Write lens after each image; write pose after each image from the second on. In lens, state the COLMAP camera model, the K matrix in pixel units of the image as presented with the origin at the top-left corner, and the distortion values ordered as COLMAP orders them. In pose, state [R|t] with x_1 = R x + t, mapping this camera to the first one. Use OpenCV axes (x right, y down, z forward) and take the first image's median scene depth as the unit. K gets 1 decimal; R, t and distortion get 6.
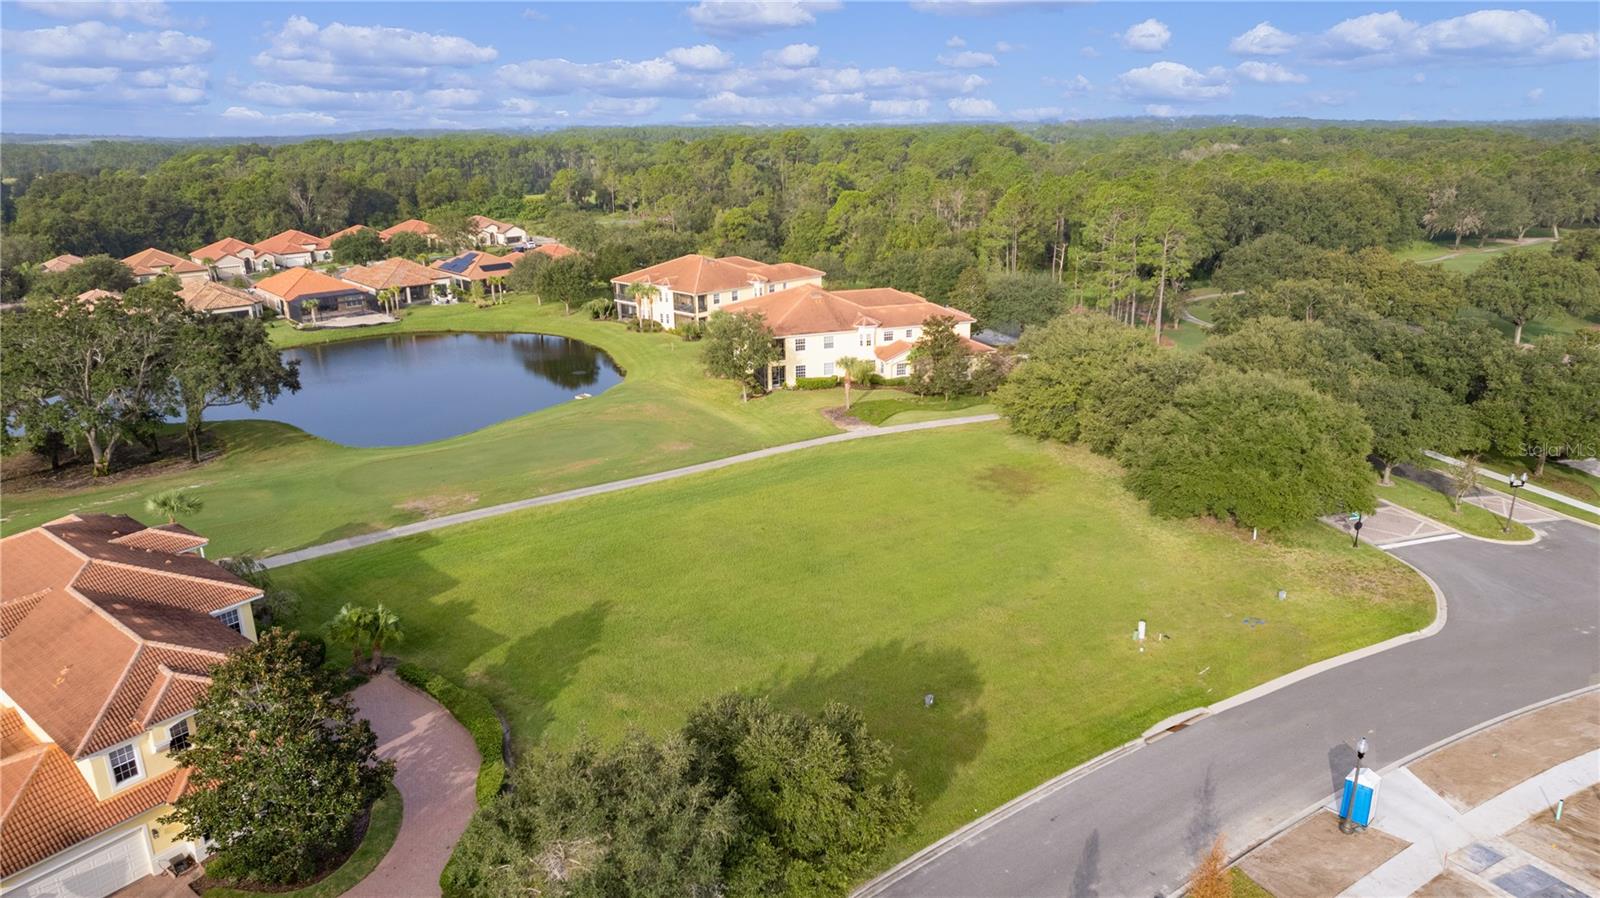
lens RADIAL K [[1029.7, 0, 797.1], [0, 1029.7, 443.1], [0, 0, 1]] dist [-0.077690, 0.070768]
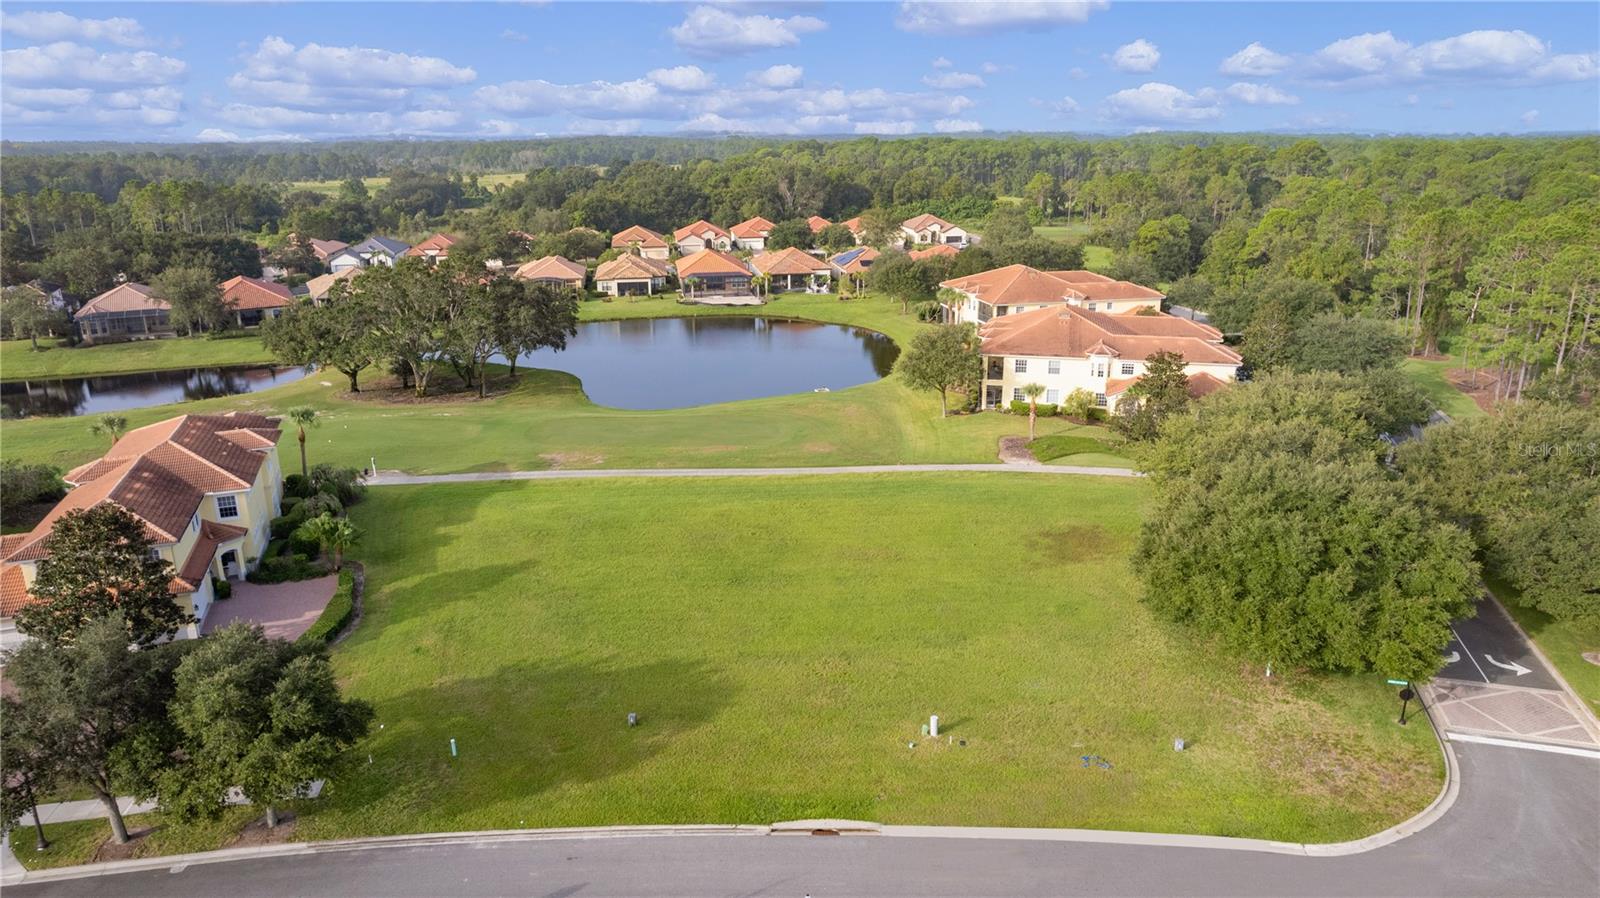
lens RADIAL K [[1031.6, 0, 796.6], [0, 1031.6, 445.2], [0, 0, 1]] dist [-0.075064, 0.066902]
pose [[0.849896, 0.159303, -0.502294, 0.264002], [-0.159956, 0.986225, 0.042130, -0.026899], [0.502086, 0.044539, 0.863670, 0.081918]]
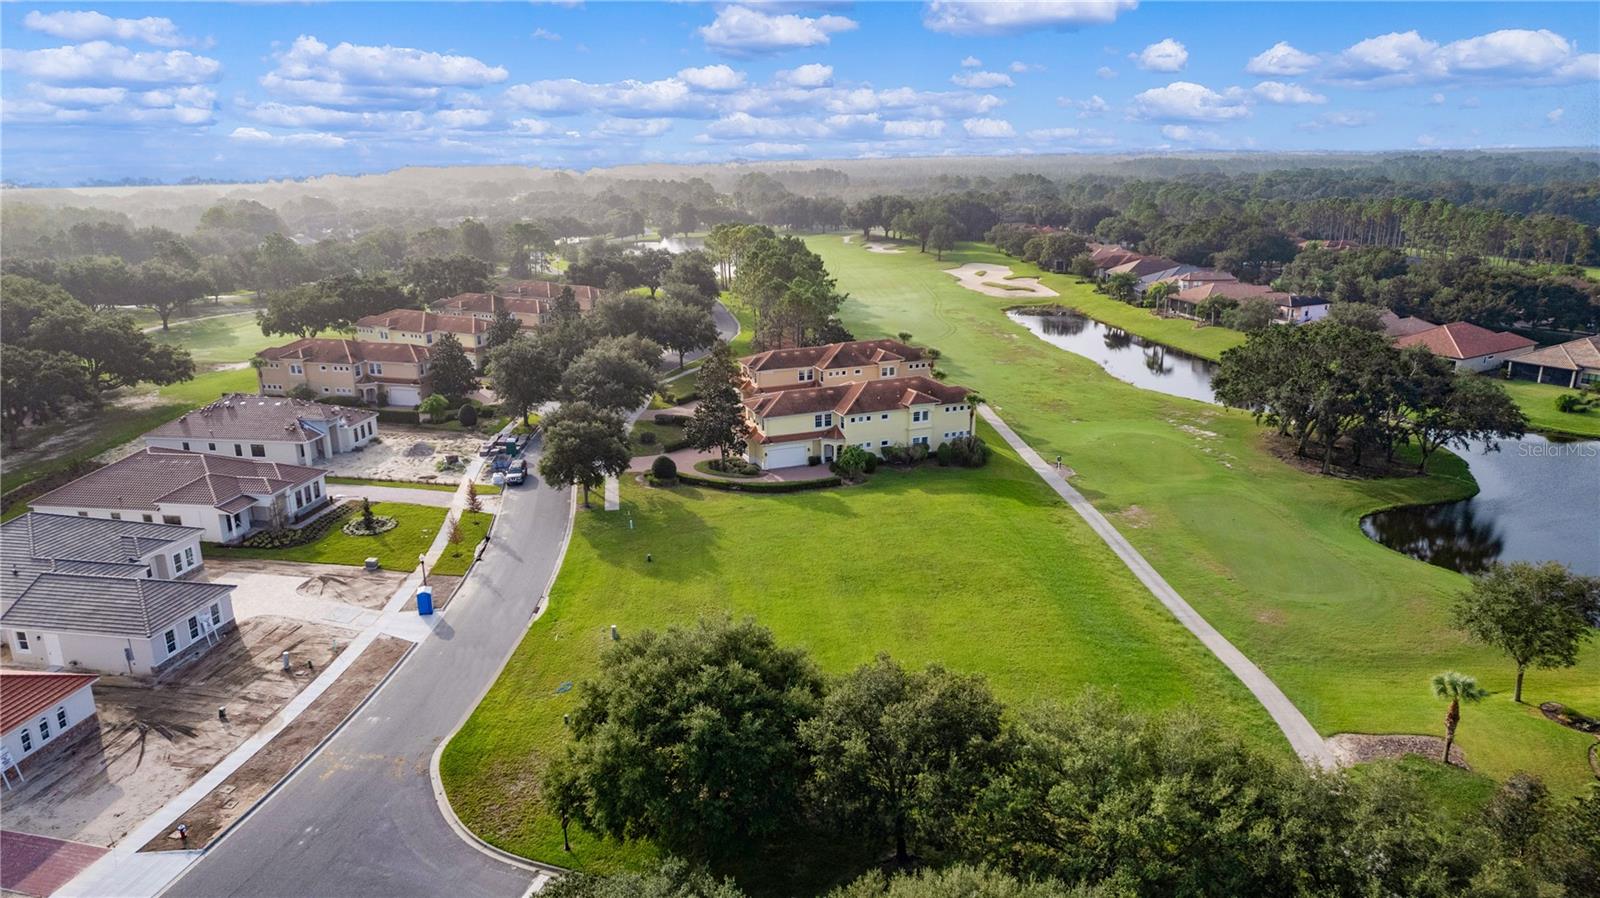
lens RADIAL K [[1029.7, 0, 797.1], [0, 1029.7, 443.1], [0, 0, 1]] dist [-0.077690, 0.070768]
pose [[-0.517381, 0.254537, -0.817023, 0.517915], [-0.237512, 0.874518, 0.422854, -0.271807], [0.822134, 0.412830, -0.392004, 0.675363]]
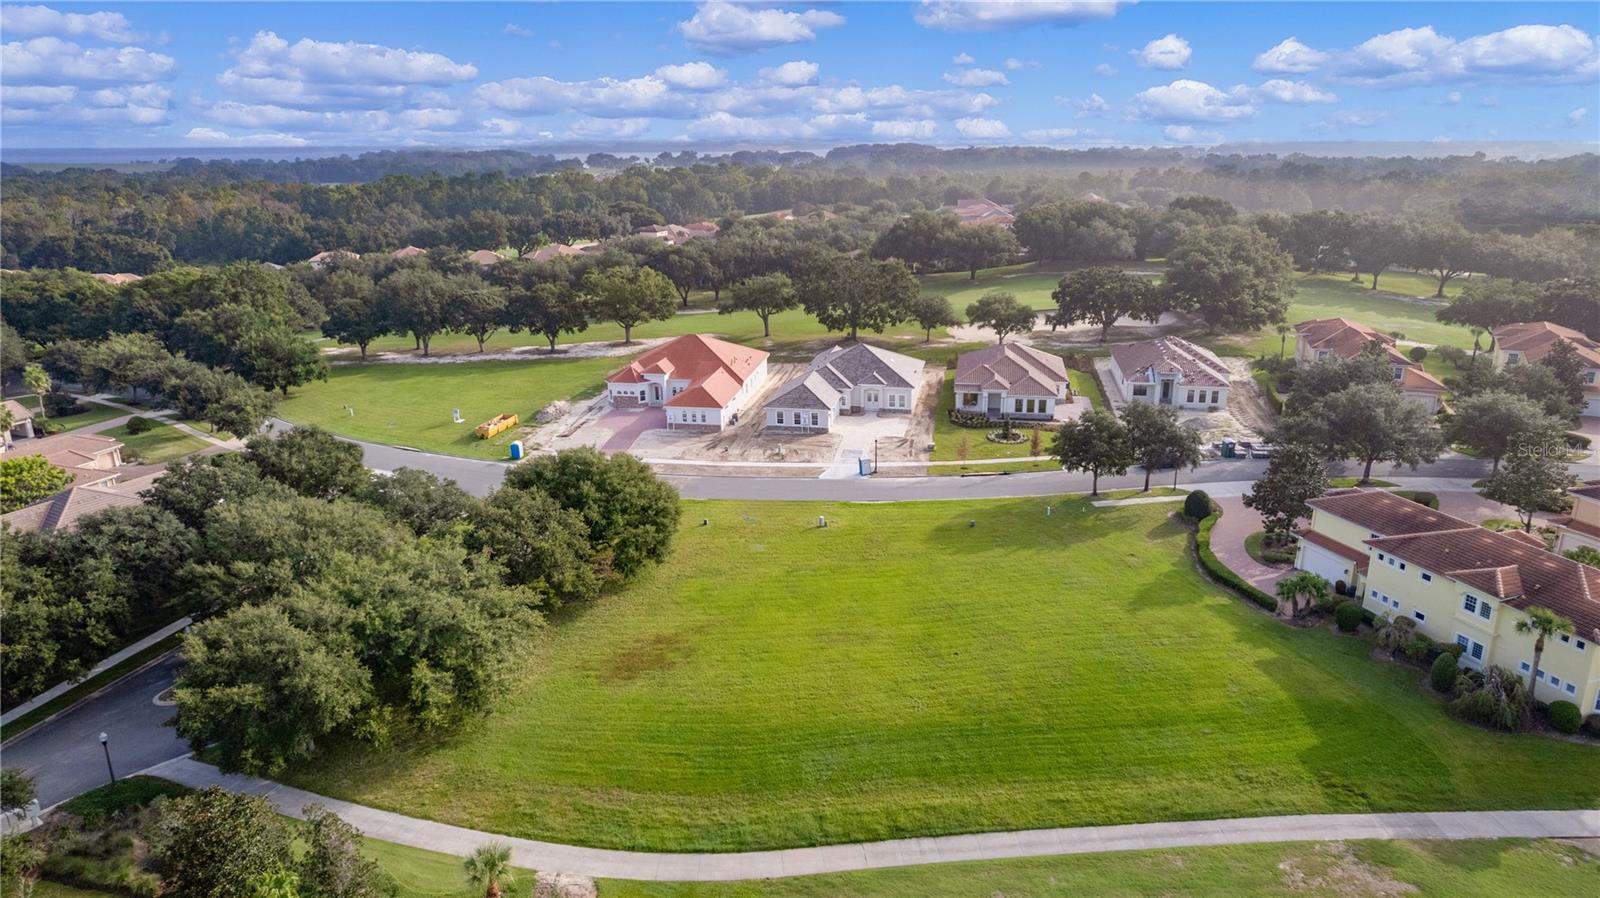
lens RADIAL K [[1029.7, 0, 797.1], [0, 1029.7, 443.1], [0, 0, 1]] dist [-0.077690, 0.070768]
pose [[-0.842063, -0.135191, 0.522161, -0.216342], [0.182987, 0.839065, 0.512333, -0.344939], [-0.507390, 0.526966, -0.681808, 0.892400]]
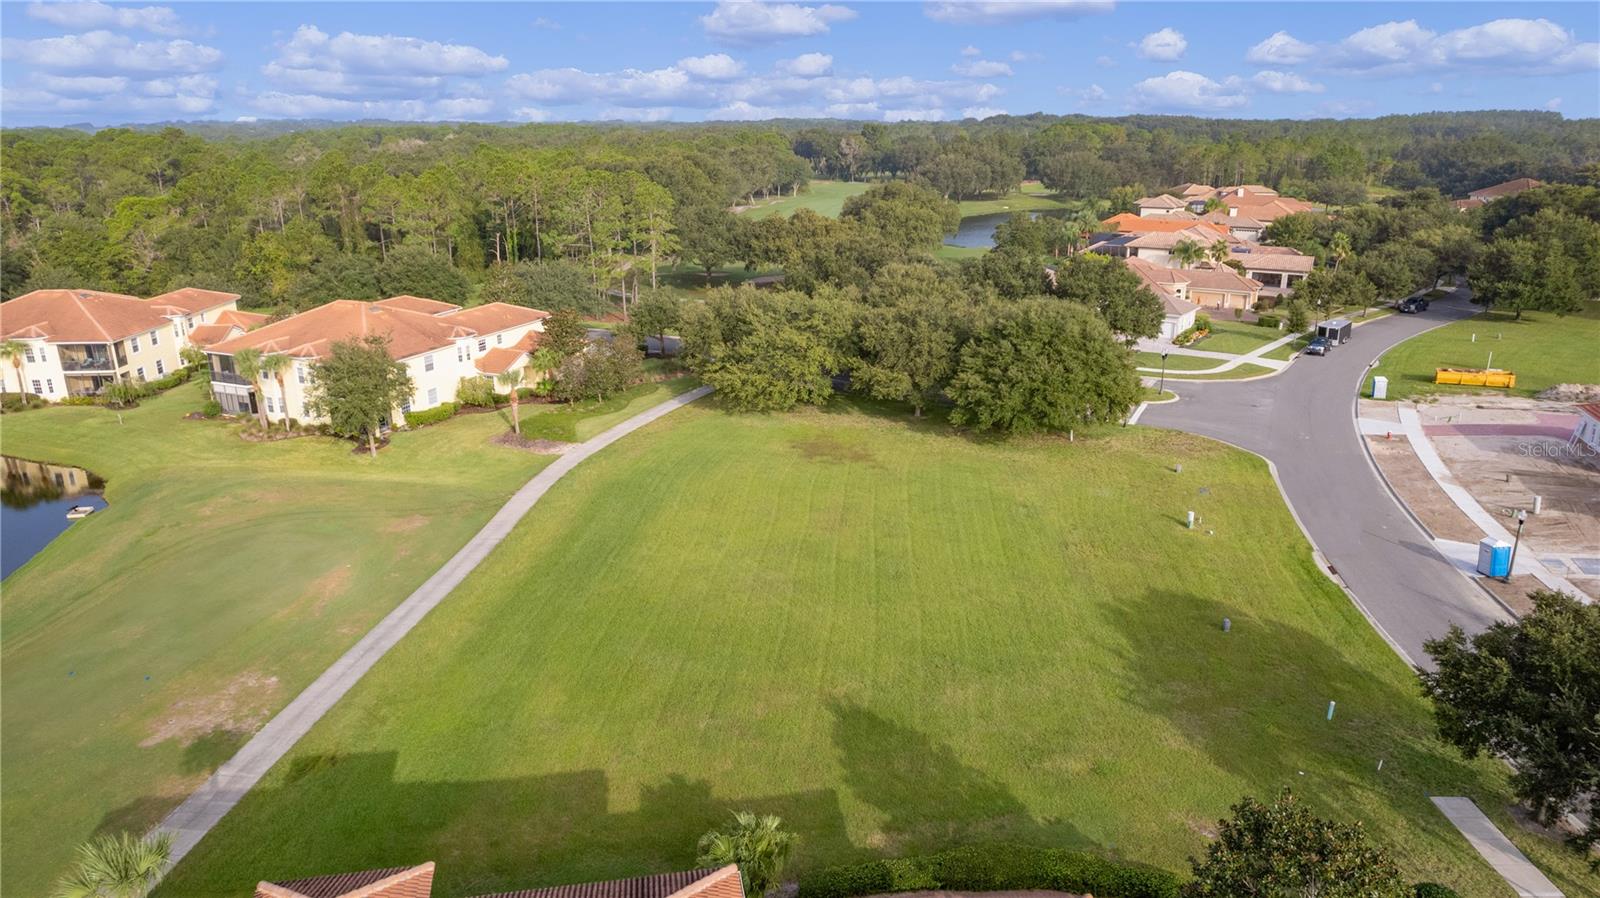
lens RADIAL K [[1029.7, 0, 797.1], [0, 1029.7, 443.1], [0, 0, 1]] dist [-0.077690, 0.070768]
pose [[0.664899, -0.219070, 0.714085, -0.307958], [0.221827, 0.970804, 0.091280, -0.040191], [-0.713233, 0.097711, 0.694083, 0.217227]]
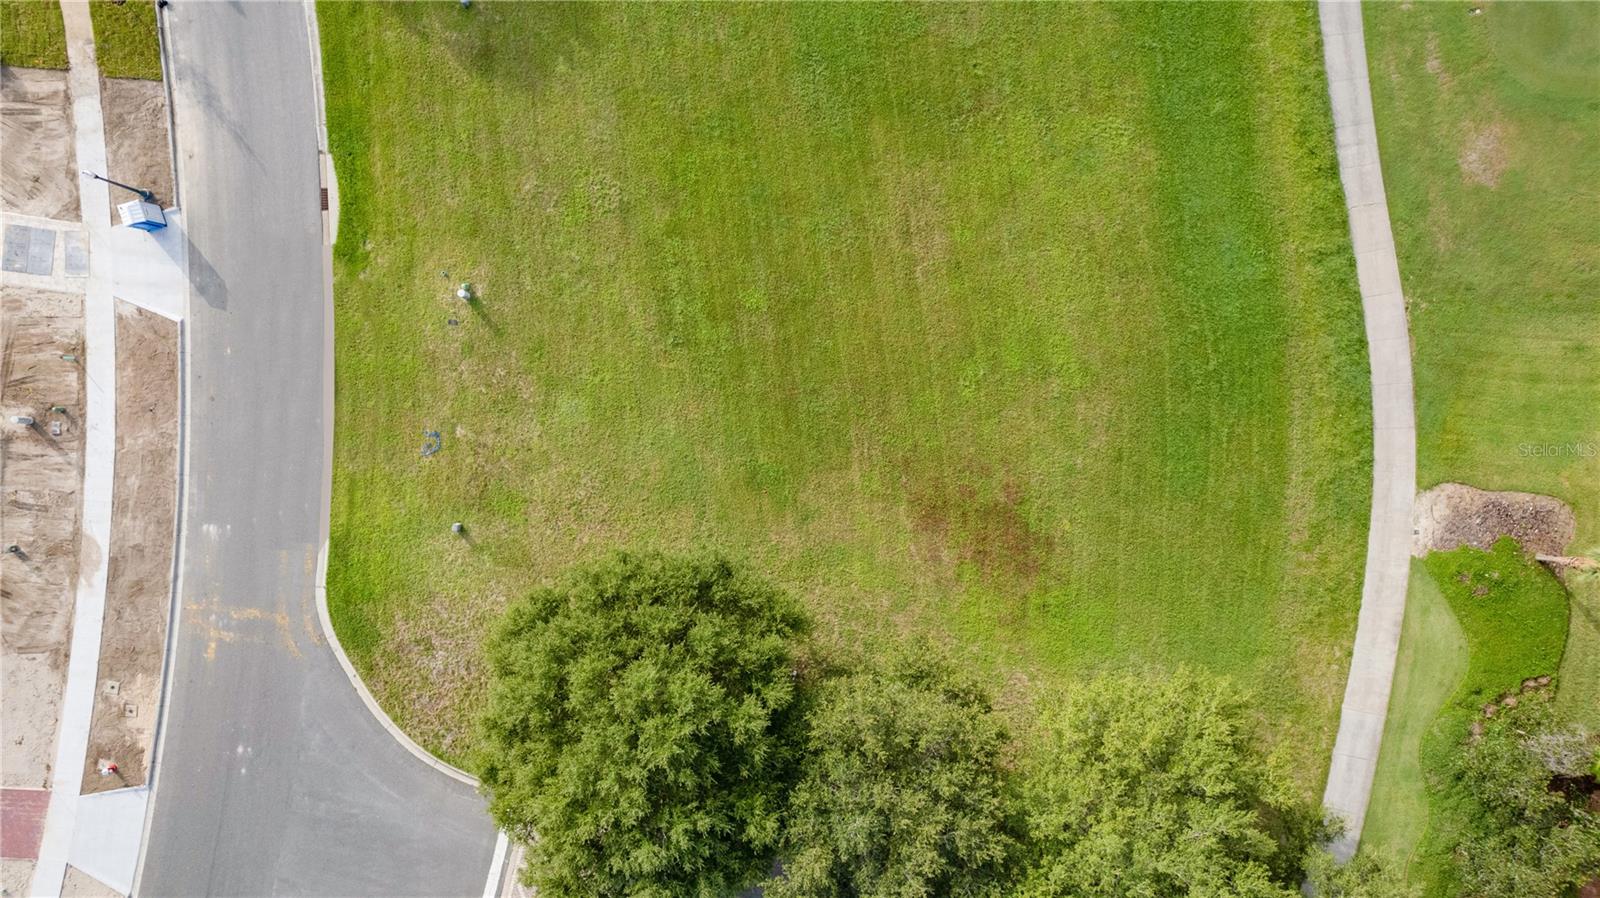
lens RADIAL K [[1029.7, 0, 797.1], [0, 1029.7, 443.1], [0, 0, 1]] dist [-0.077690, 0.070768]
pose [[-0.473958, 0.880102, 0.028006, 0.121512], [-0.237995, -0.158659, 0.958220, -0.309100], [0.847775, 0.447491, 0.284657, 0.439030]]
